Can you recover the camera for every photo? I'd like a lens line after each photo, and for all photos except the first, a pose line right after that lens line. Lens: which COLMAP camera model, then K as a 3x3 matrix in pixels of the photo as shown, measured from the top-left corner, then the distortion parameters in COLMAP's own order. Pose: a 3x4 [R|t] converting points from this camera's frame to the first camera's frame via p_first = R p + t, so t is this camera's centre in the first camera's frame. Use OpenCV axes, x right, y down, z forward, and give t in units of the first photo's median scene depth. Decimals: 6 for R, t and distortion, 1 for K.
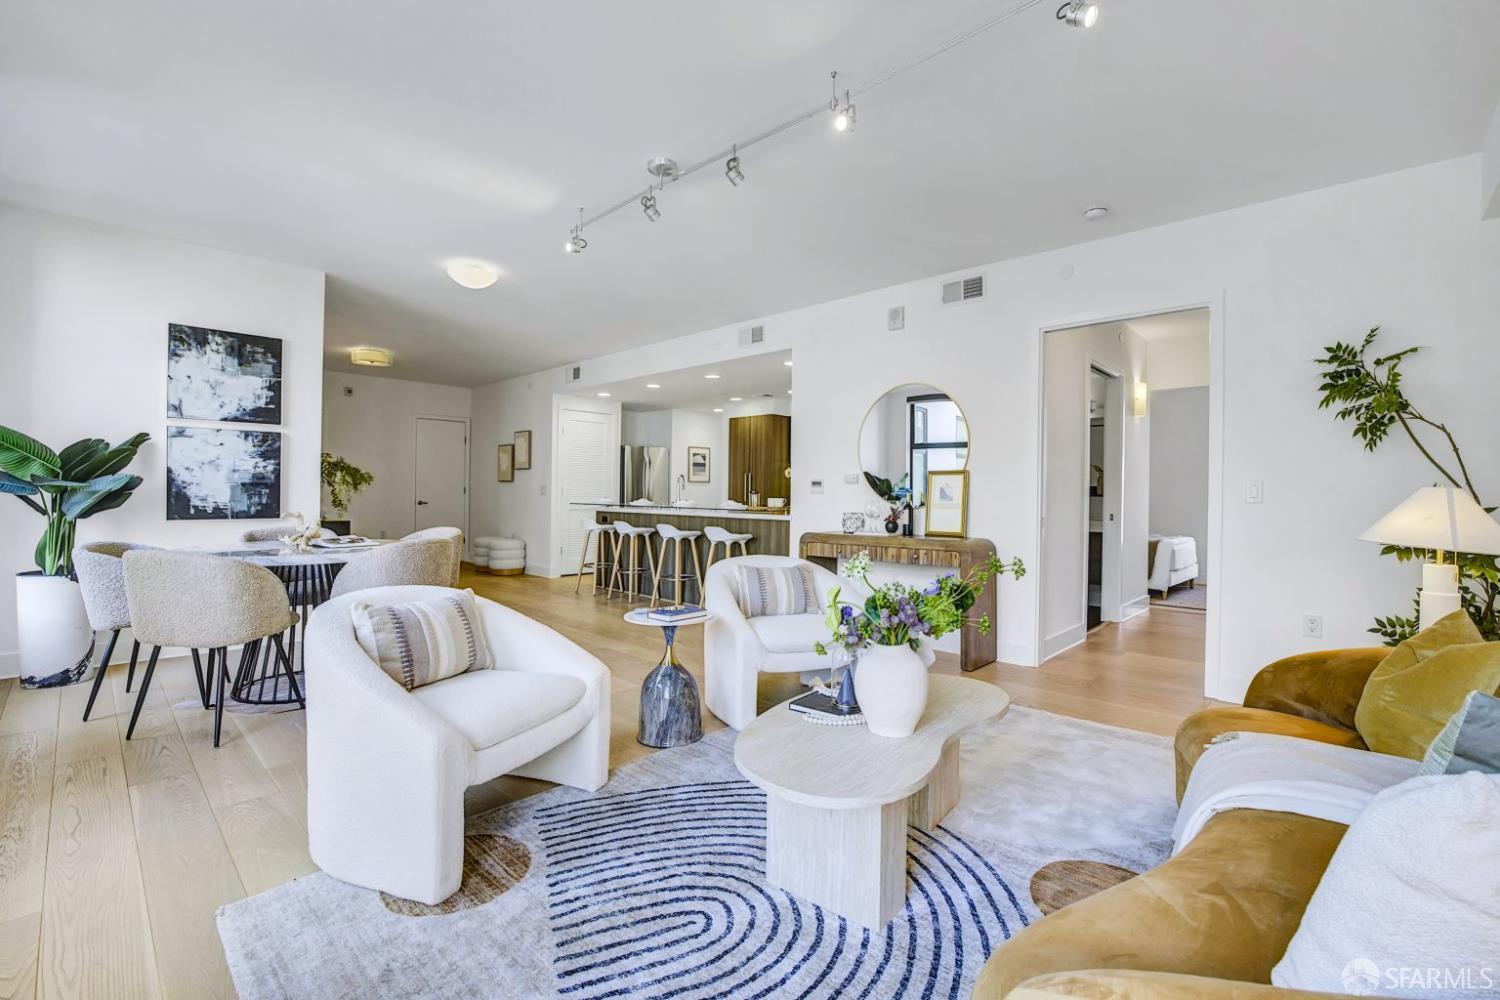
lens RADIAL K [[656.2, 0, 763.5], [0, 656.2, 492.3], [0, 0, 1]] dist [-0.046972, 0.015298]
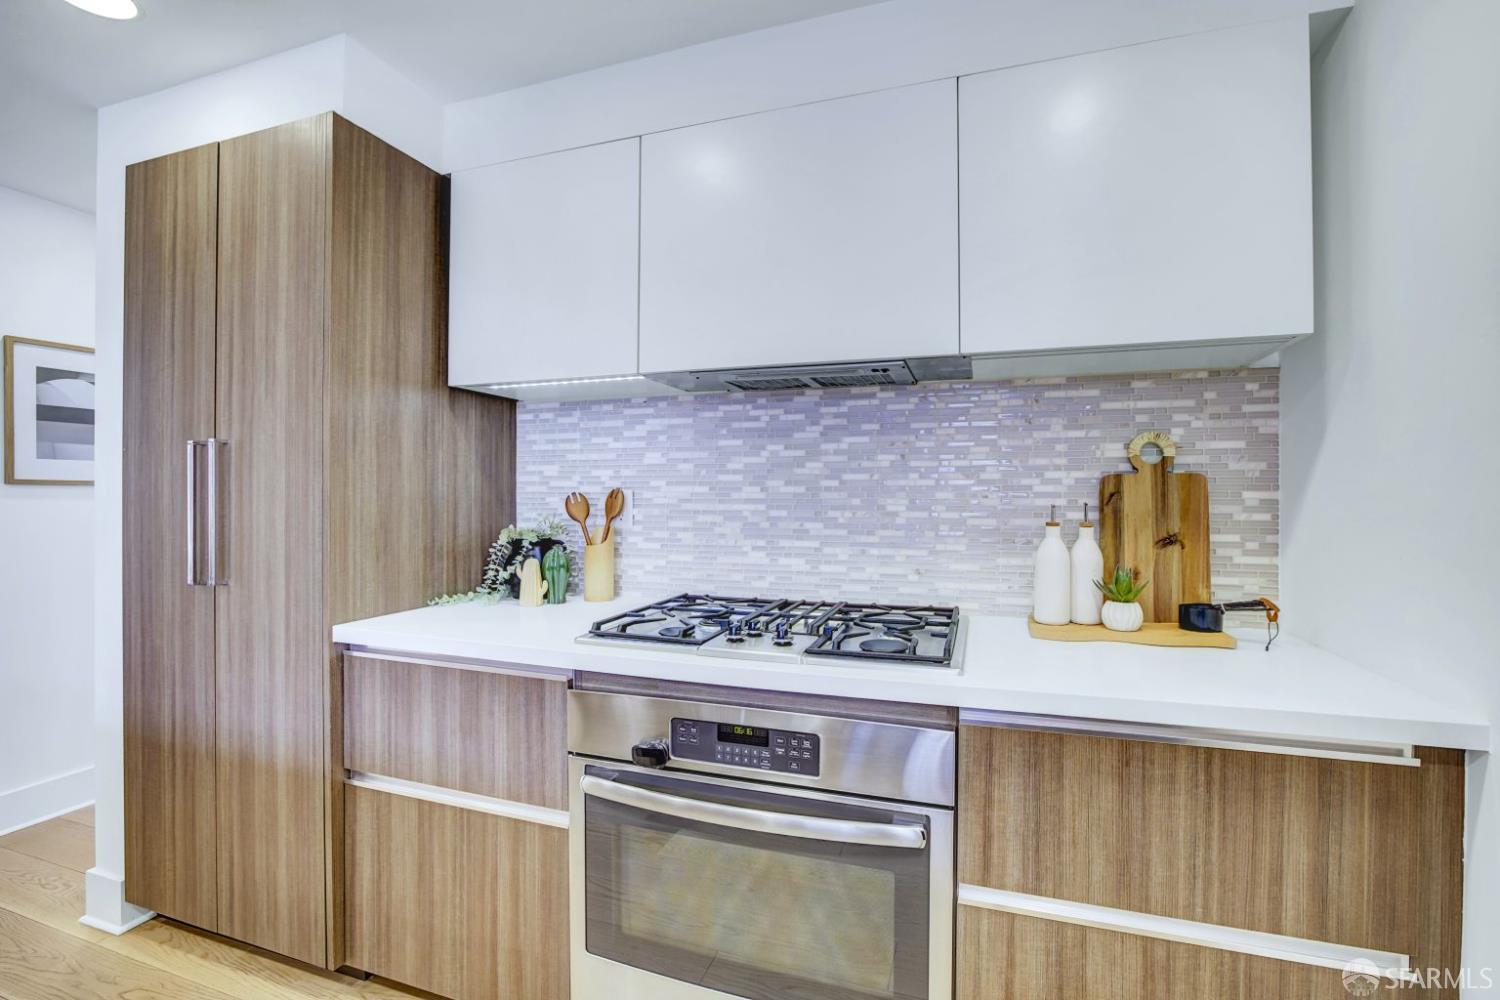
lens RADIAL K [[656.2, 0, 763.5], [0, 656.2, 492.3], [0, 0, 1]] dist [-0.046972, 0.015298]
pose [[0.903198, -0.009460, 0.429121, 0.042175], [0.006952, 0.999948, 0.007412, -0.014523], [-0.429168, -0.003711, 0.903217, 0.775987]]
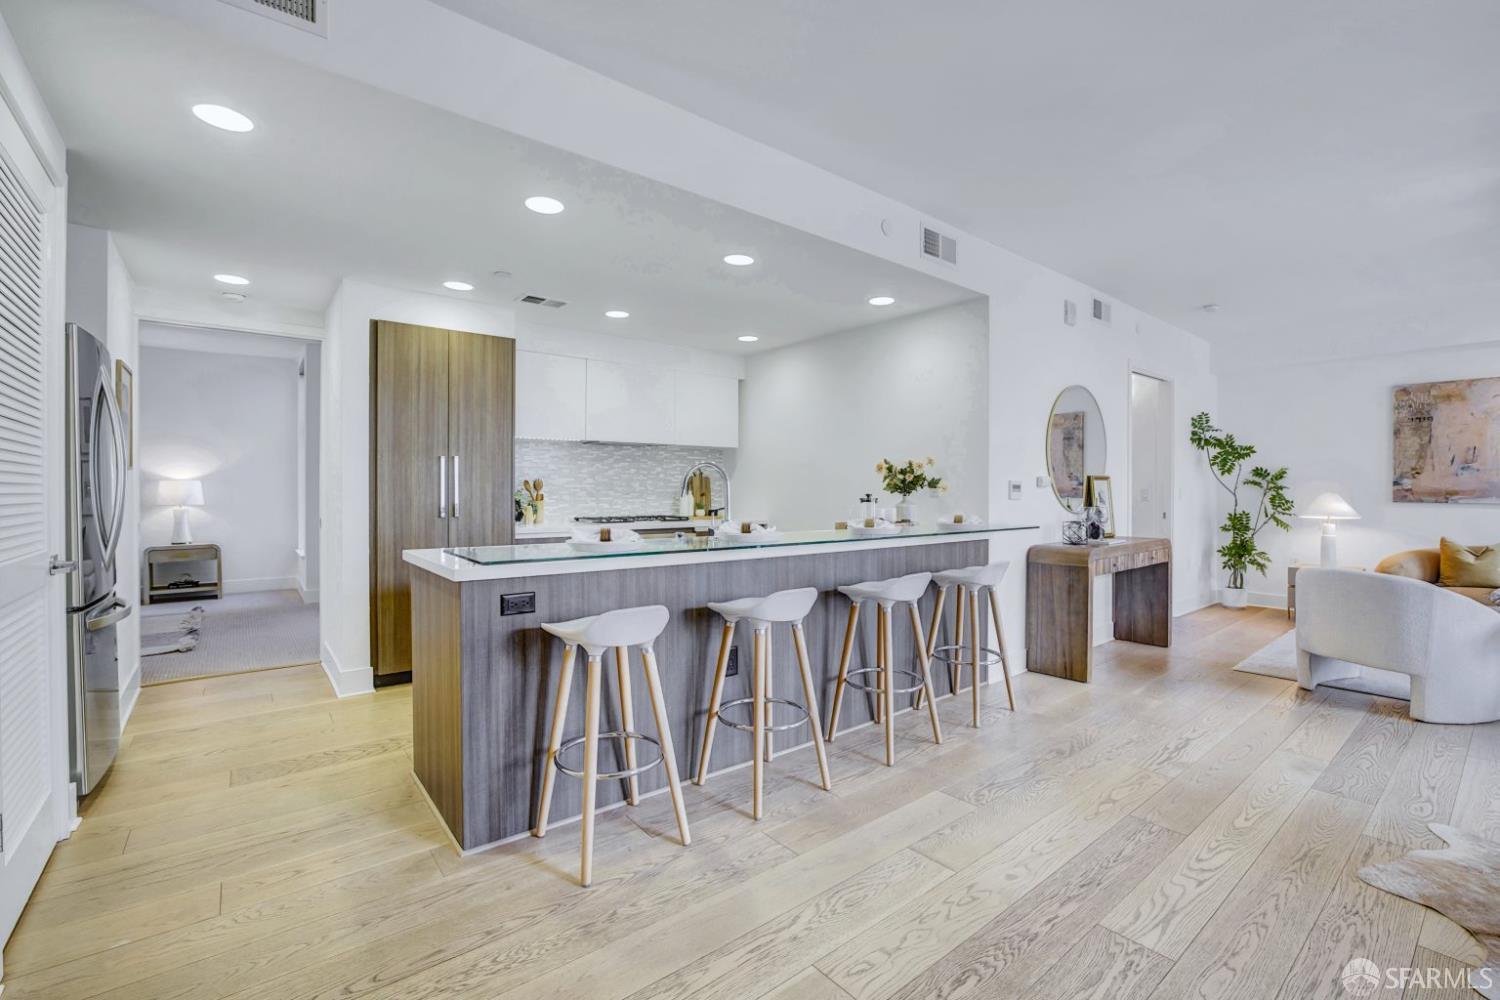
lens RADIAL K [[656.2, 0, 763.5], [0, 656.2, 492.3], [0, 0, 1]] dist [-0.046972, 0.015298]
pose [[0.126901, -0.013532, 0.991823, -0.444458], [-0.006428, 0.999875, 0.014464, -0.011959], [-0.991895, -0.008211, 0.126799, 0.738693]]
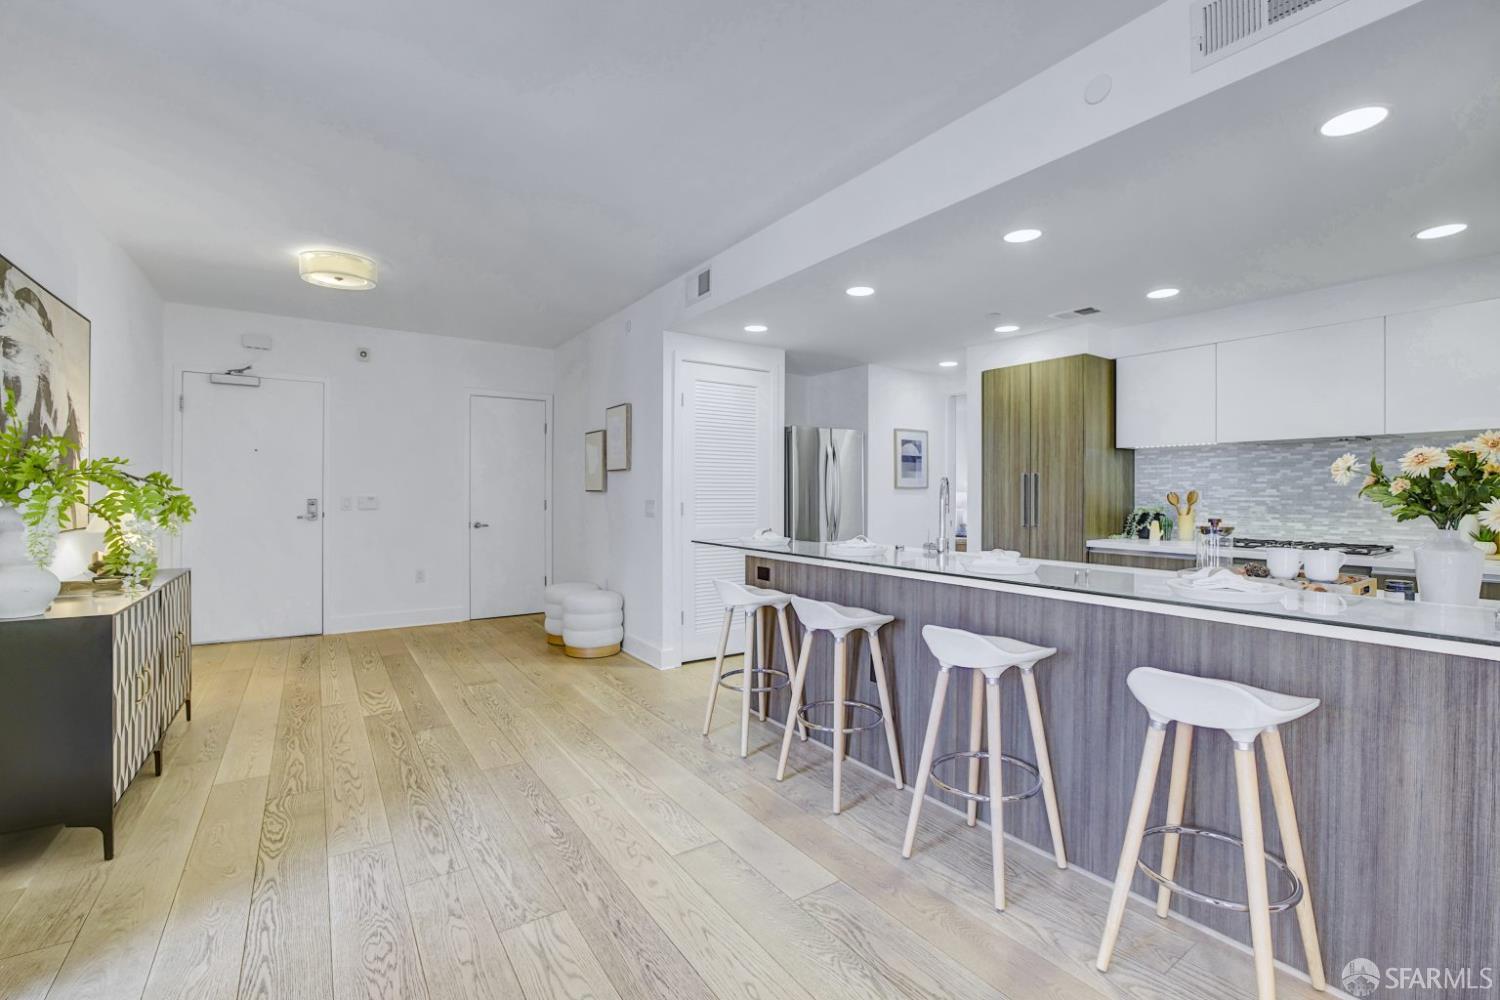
lens RADIAL K [[656.2, 0, 763.5], [0, 656.2, 492.3], [0, 0, 1]] dist [-0.046972, 0.015298]
pose [[0.978560, -0.008091, -0.205805, -0.124241], [0.008209, 0.999966, -0.000280, -0.015565], [0.205800, -0.001416, 0.978593, 0.460853]]
